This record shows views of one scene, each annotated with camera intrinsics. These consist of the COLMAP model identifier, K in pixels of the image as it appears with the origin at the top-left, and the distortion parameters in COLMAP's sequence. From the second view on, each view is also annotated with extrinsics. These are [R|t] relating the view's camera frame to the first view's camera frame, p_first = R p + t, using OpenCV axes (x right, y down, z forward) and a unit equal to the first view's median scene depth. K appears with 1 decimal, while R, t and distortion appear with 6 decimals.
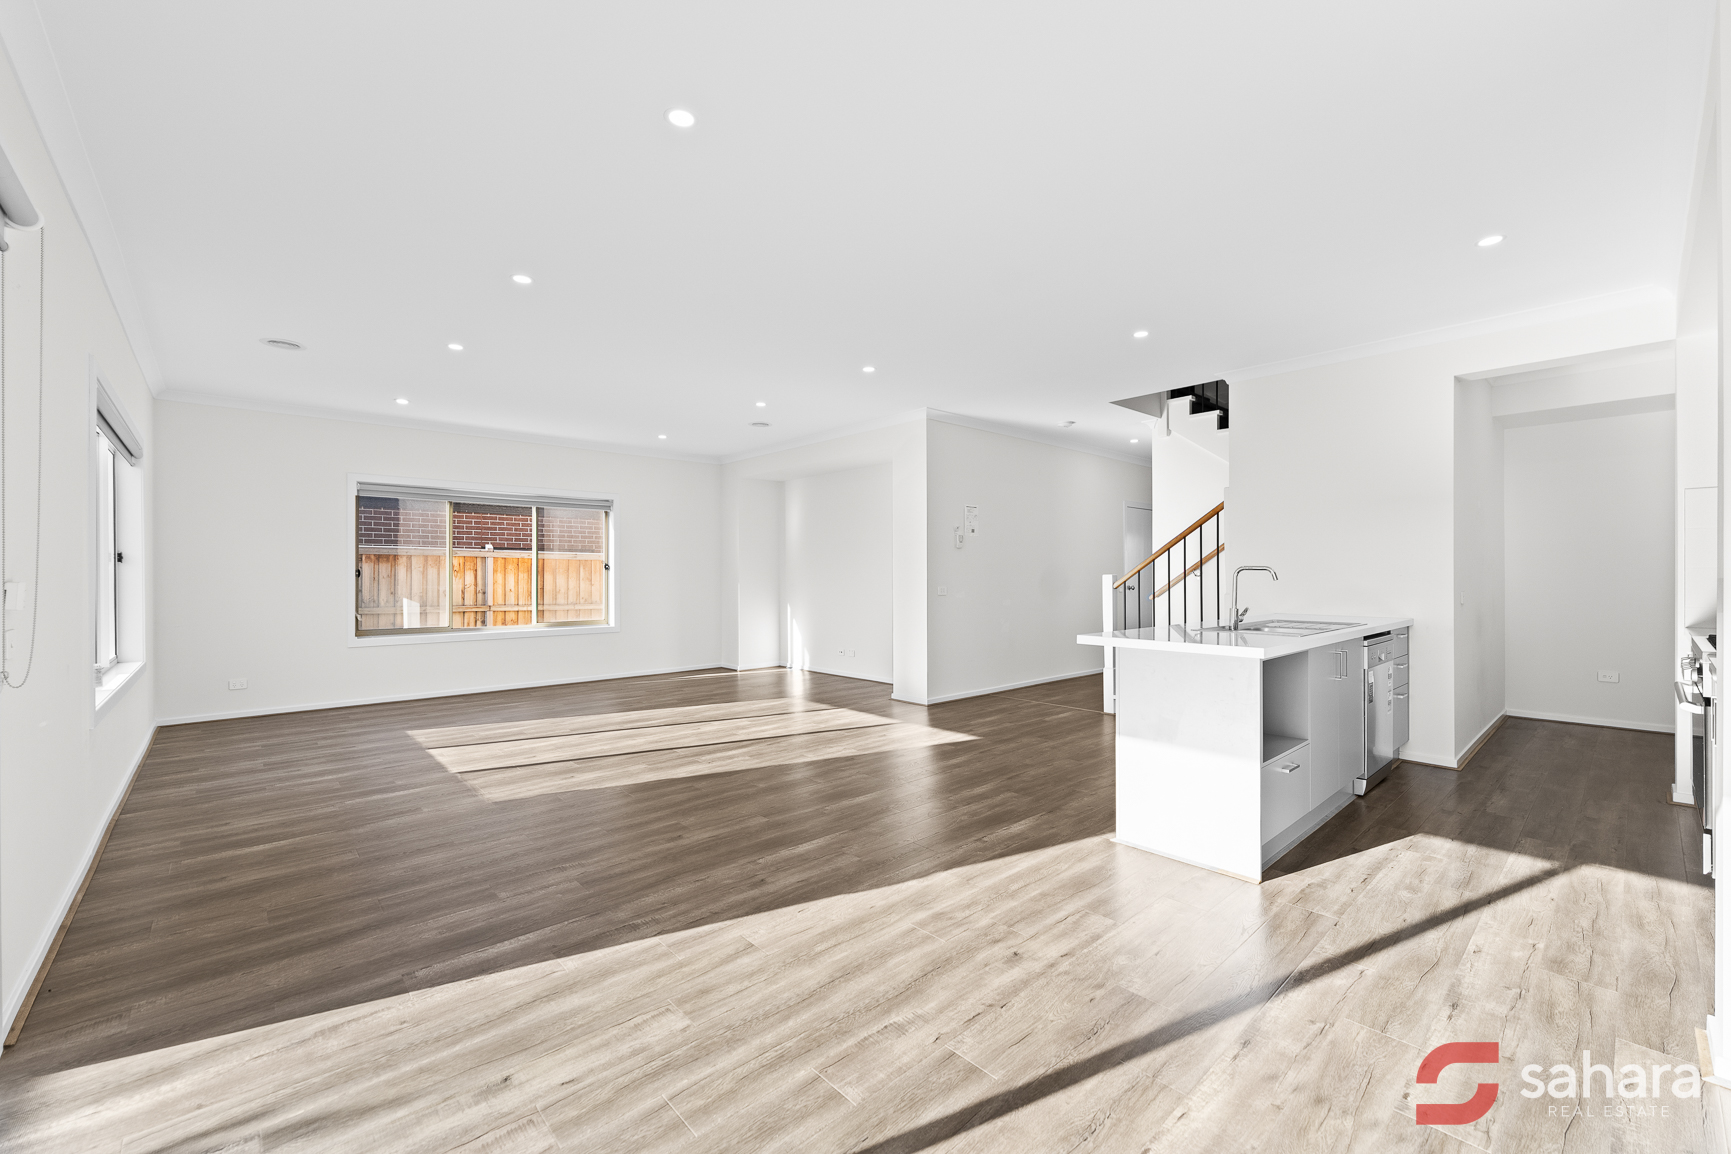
lens RADIAL K [[708.3, 0, 854.7], [0, 708.3, 581.5], [0, 0, 1]] dist [-0.009244, -0.000171]
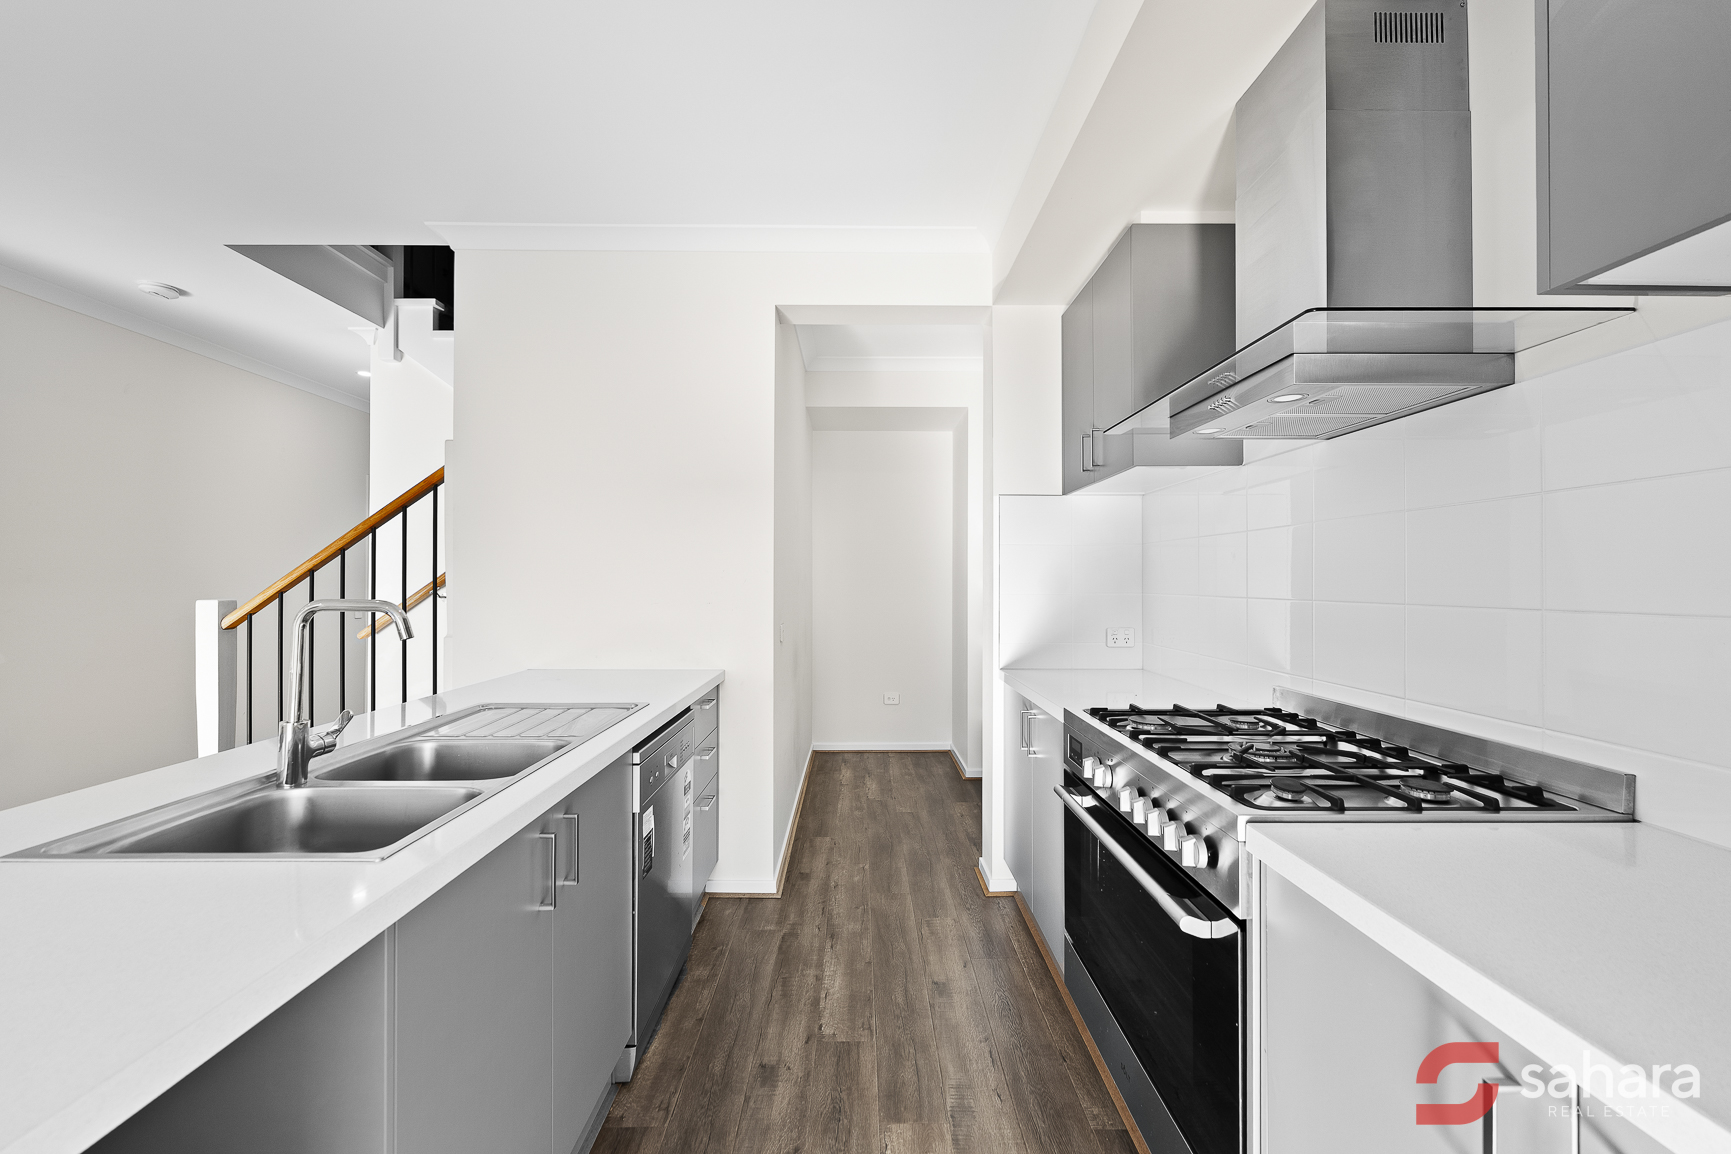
lens RADIAL K [[708.3, 0, 867.4], [0, 708.3, 579.2], [0, 0, 1]] dist [-0.009244, -0.000171]
pose [[0.659327, 0.009515, 0.751796, 0.327837], [-0.000835, 0.999929, -0.011924, -0.020513], [-0.751856, 0.007234, 0.659287, 0.396637]]
